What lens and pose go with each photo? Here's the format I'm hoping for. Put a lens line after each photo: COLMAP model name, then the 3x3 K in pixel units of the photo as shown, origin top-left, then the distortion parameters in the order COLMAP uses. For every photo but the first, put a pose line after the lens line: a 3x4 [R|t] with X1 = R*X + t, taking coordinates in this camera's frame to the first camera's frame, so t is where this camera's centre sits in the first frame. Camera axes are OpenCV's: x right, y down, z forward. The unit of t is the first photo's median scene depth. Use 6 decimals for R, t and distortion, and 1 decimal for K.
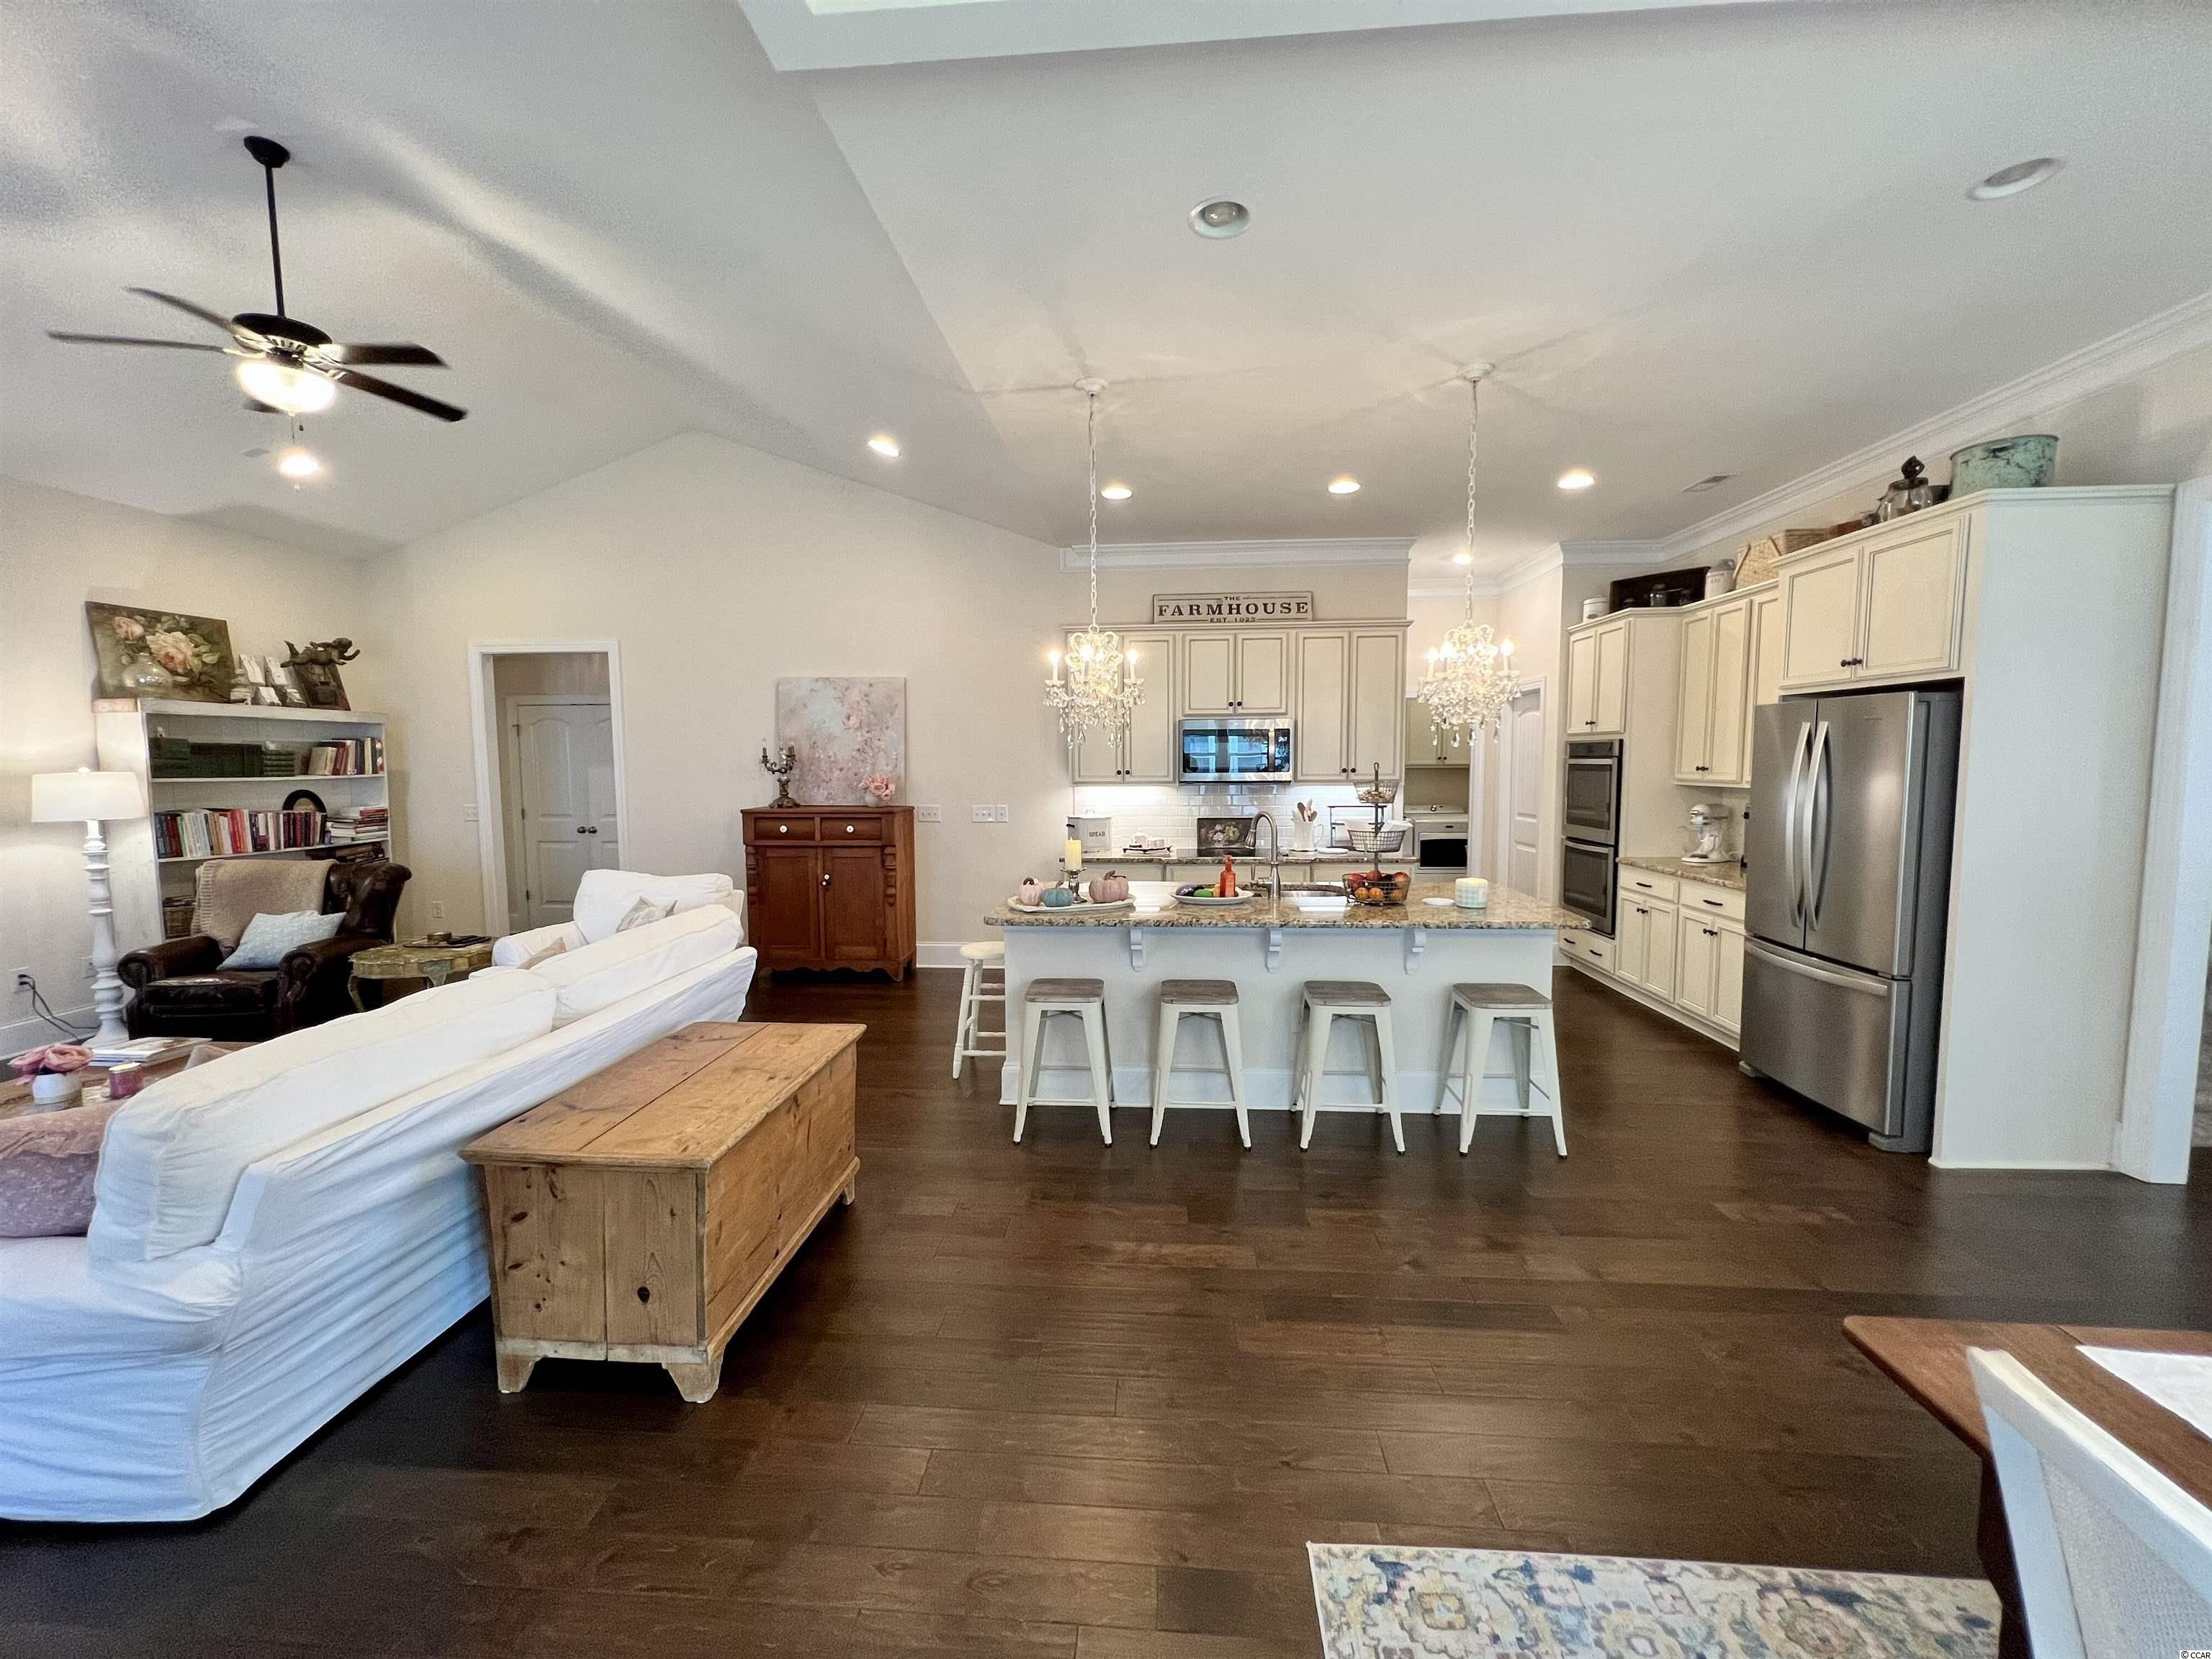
lens RADIAL K [[884.7, 0, 1100.9], [0, 884.7, 830.4], [0, 0, 1]] dist [-0.000251, 0.000311]
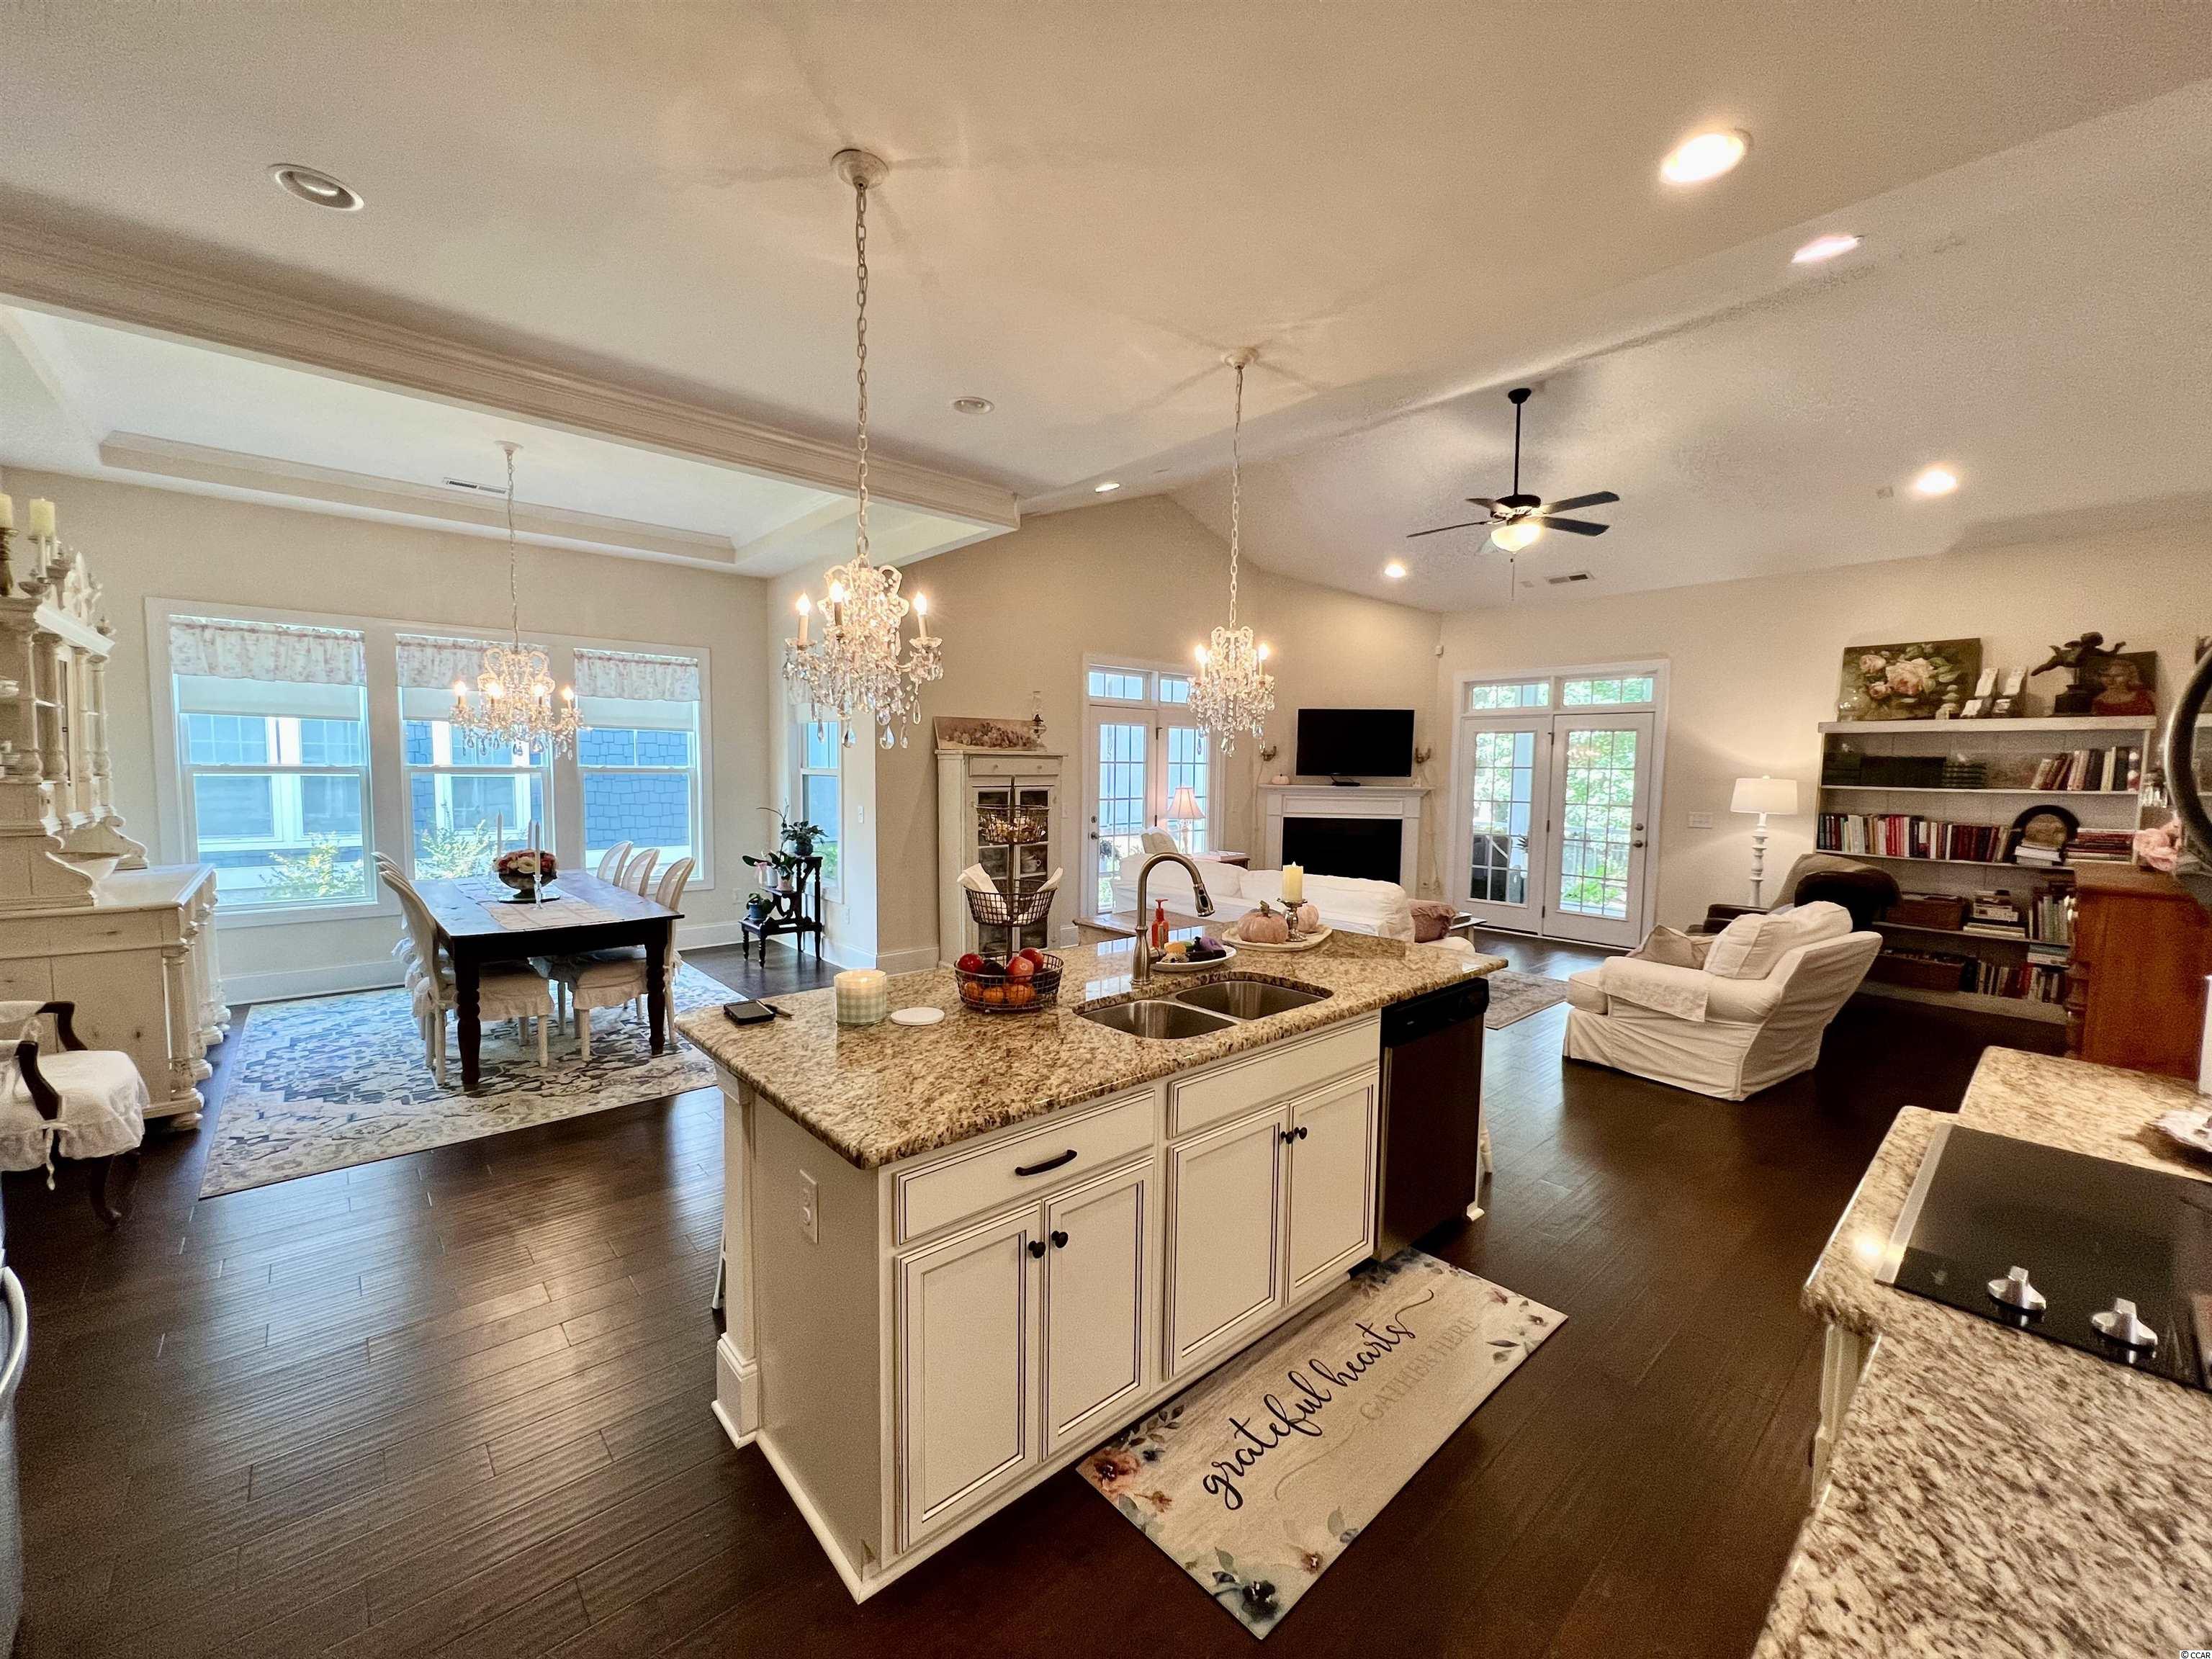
lens RADIAL K [[887.0, 0, 1102.8], [0, 887.0, 826.9], [0, 0, 1]] dist [0.000003, 0.000473]
pose [[-0.690369, 0.049150, -0.721786, 0.481385], [-0.066578, 0.989139, 0.131036, -0.085411], [0.720387, 0.138518, -0.679599, 0.993493]]
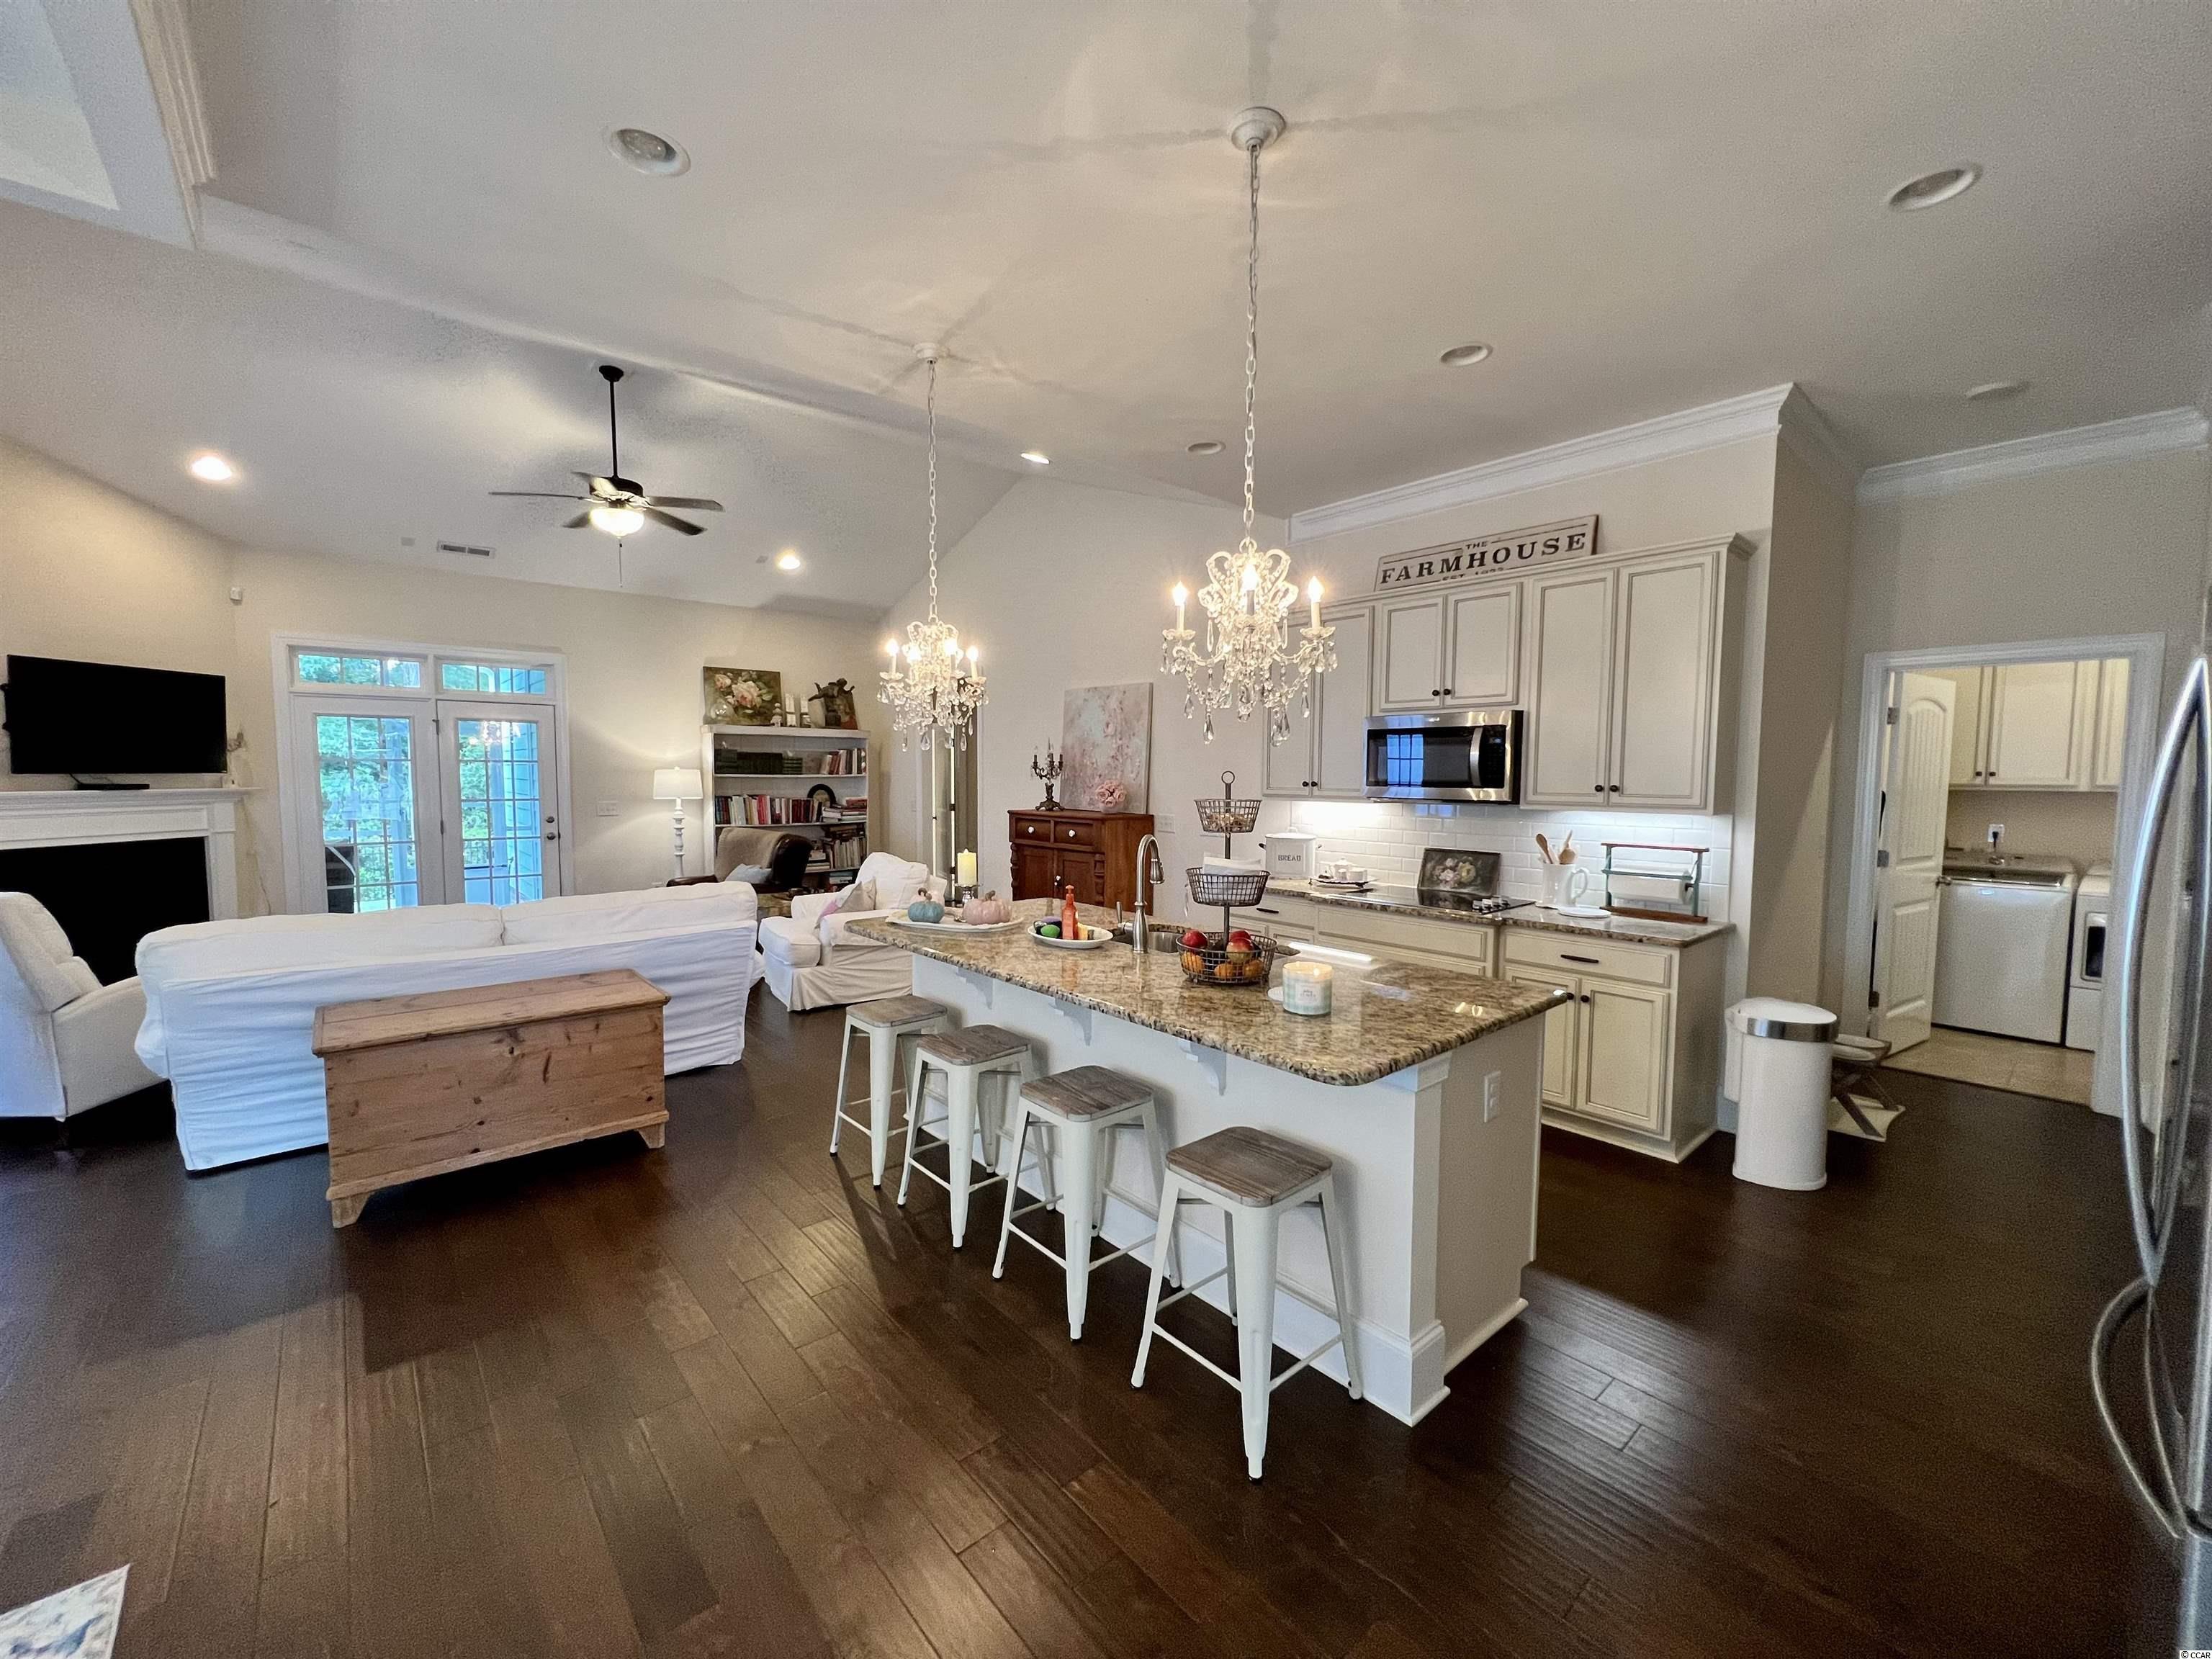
lens RADIAL K [[884.7, 0, 1100.9], [0, 884.7, 830.4], [0, 0, 1]] dist [-0.000251, 0.000311]
pose [[0.711317, 0.058105, -0.700465, 0.486184], [-0.066818, 0.997654, 0.014904, -0.024054], [0.699688, 0.036202, 0.713531, 0.307934]]
